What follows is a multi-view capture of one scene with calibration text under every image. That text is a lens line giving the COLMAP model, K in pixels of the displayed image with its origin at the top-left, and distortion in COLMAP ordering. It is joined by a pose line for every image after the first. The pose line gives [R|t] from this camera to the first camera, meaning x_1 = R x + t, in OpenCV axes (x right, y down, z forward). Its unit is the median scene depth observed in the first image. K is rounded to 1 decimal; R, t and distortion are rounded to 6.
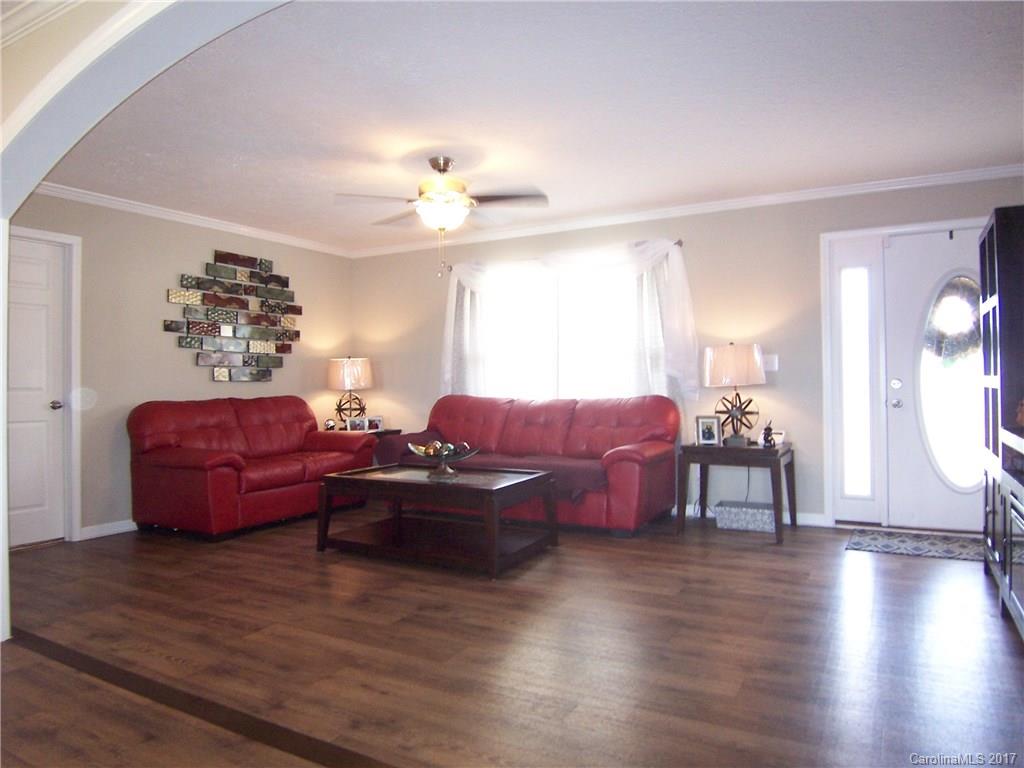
lens RADIAL K [[686.1, 0, 512.0], [0, 686.1, 384.0], [0, 0, 1]] dist [-0.002135, -0.057015]
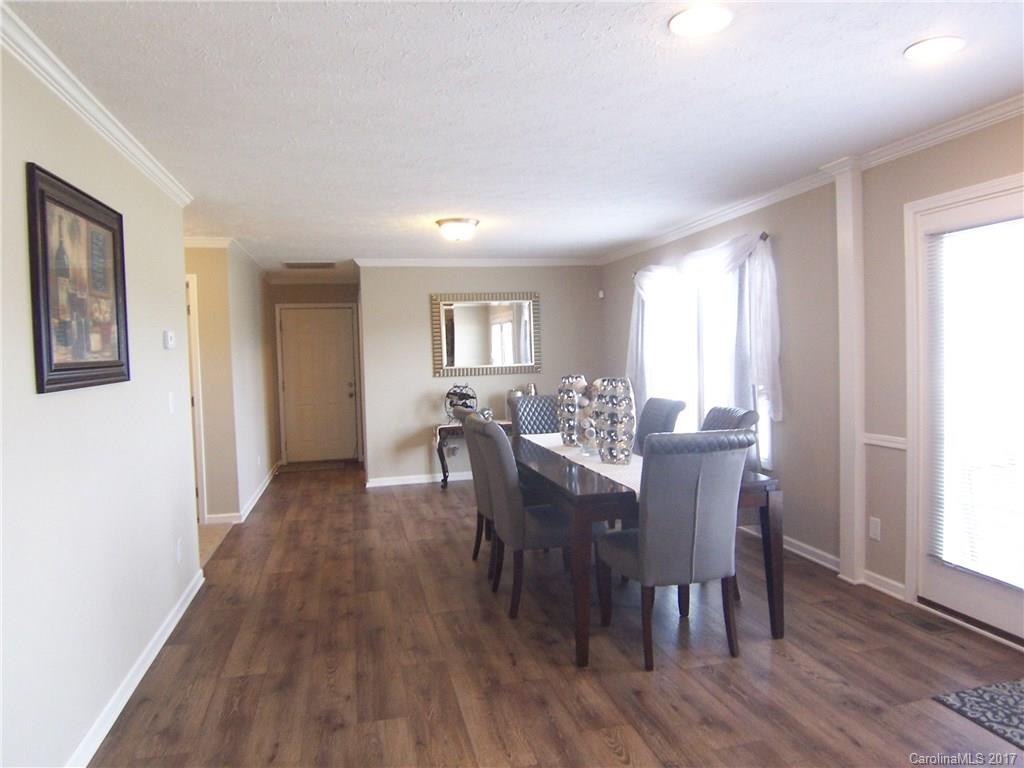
lens RADIAL K [[686.1, 0, 512.0], [0, 686.1, 384.0], [0, 0, 1]] dist [-0.002135, -0.057015]
pose [[-0.678888, -0.002295, 0.734238, -1.342103], [0.043348, 0.998126, 0.043200, -0.099520], [-0.732961, 0.061156, -0.677516, 1.320209]]
